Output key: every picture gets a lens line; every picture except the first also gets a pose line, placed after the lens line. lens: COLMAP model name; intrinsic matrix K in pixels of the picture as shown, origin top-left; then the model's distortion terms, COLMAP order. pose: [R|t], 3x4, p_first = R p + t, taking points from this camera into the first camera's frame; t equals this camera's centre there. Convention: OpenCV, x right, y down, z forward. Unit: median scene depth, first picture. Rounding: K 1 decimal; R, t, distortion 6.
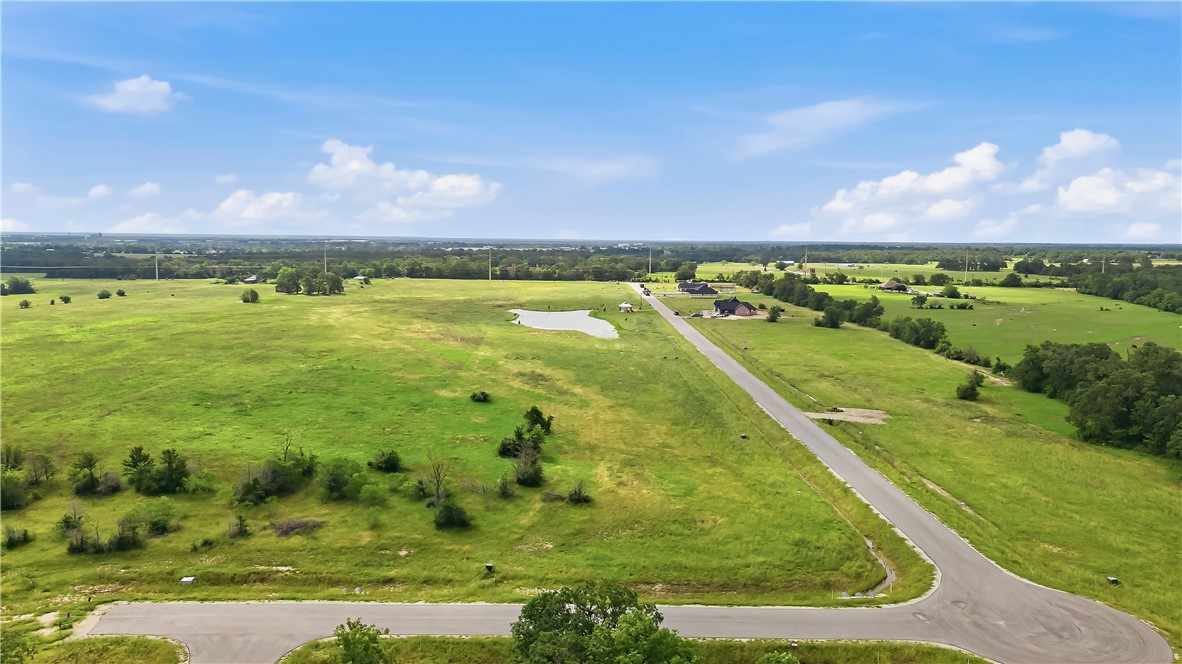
lens RADIAL K [[853.3, 0, 591.0], [0, 853.3, 332.0], [0, 0, 1]] dist [0.106542, -0.137077]
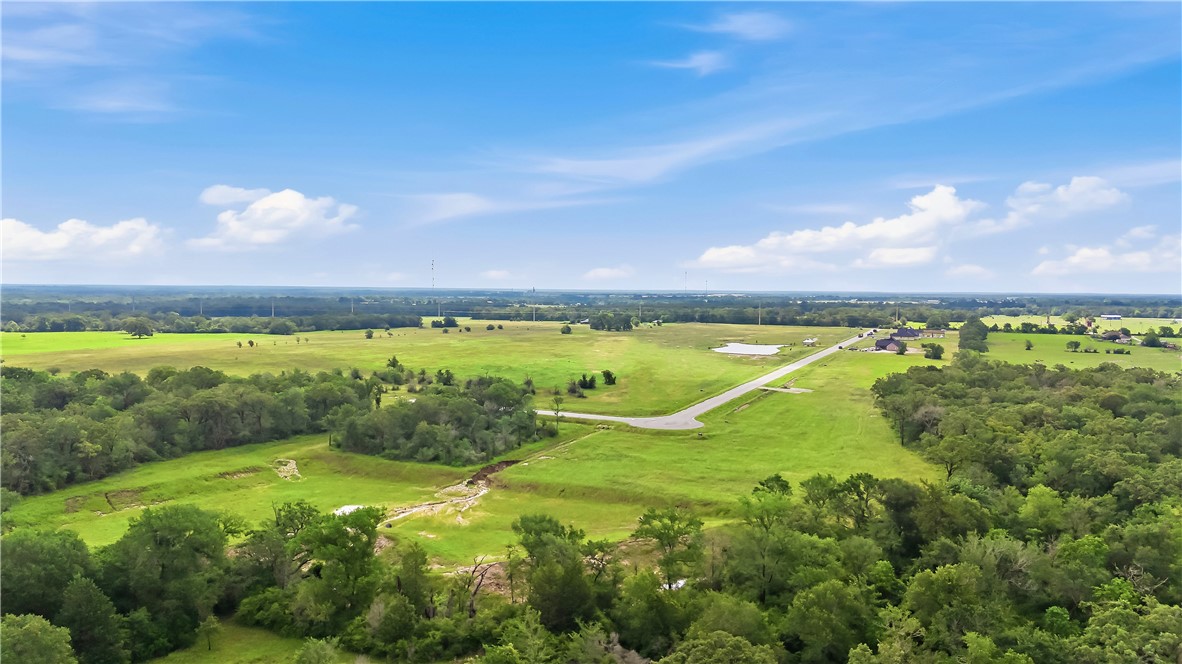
lens RADIAL K [[853.3, 0, 591.0], [0, 853.3, 332.0], [0, 0, 1]] dist [0.106542, -0.137077]
pose [[0.897876, 0.019948, -0.439796, 0.681097], [-0.047089, 0.997594, -0.050887, 0.081046], [0.437723, 0.066400, 0.896655, -0.766227]]
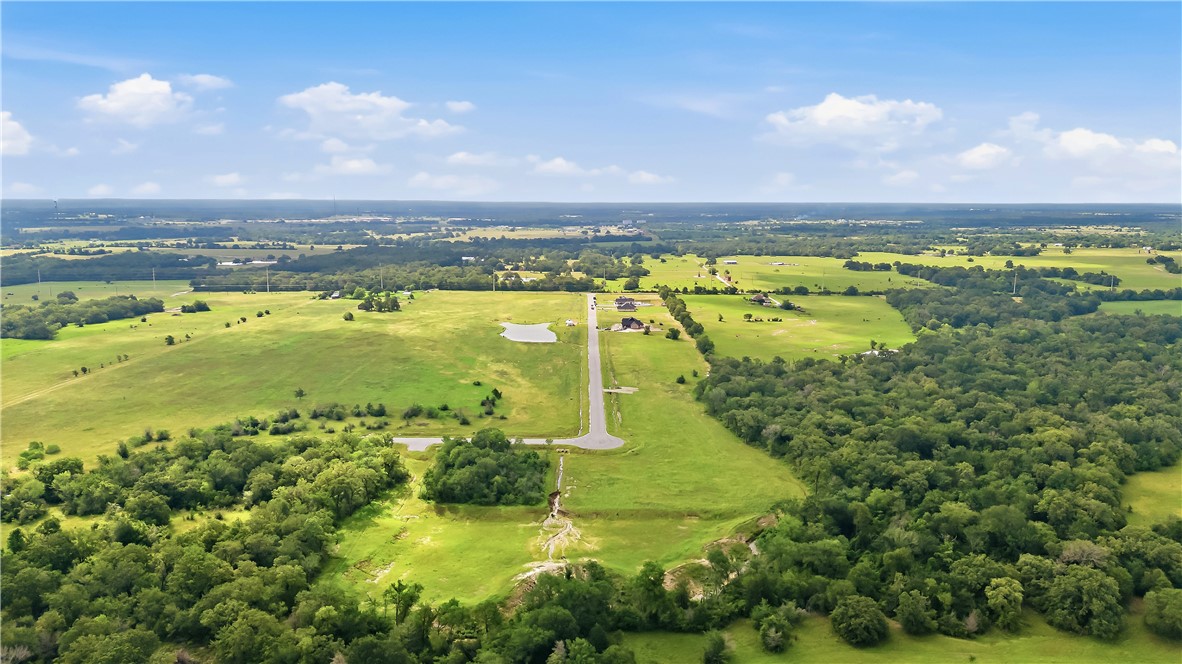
lens RADIAL K [[853.3, 0, 591.0], [0, 853.3, 332.0], [0, 0, 1]] dist [0.106542, -0.137077]
pose [[0.999731, -0.003547, -0.022912, 0.253219], [0.004570, 0.998989, 0.044733, -0.178282], [0.022731, -0.044826, 0.998736, -1.432262]]
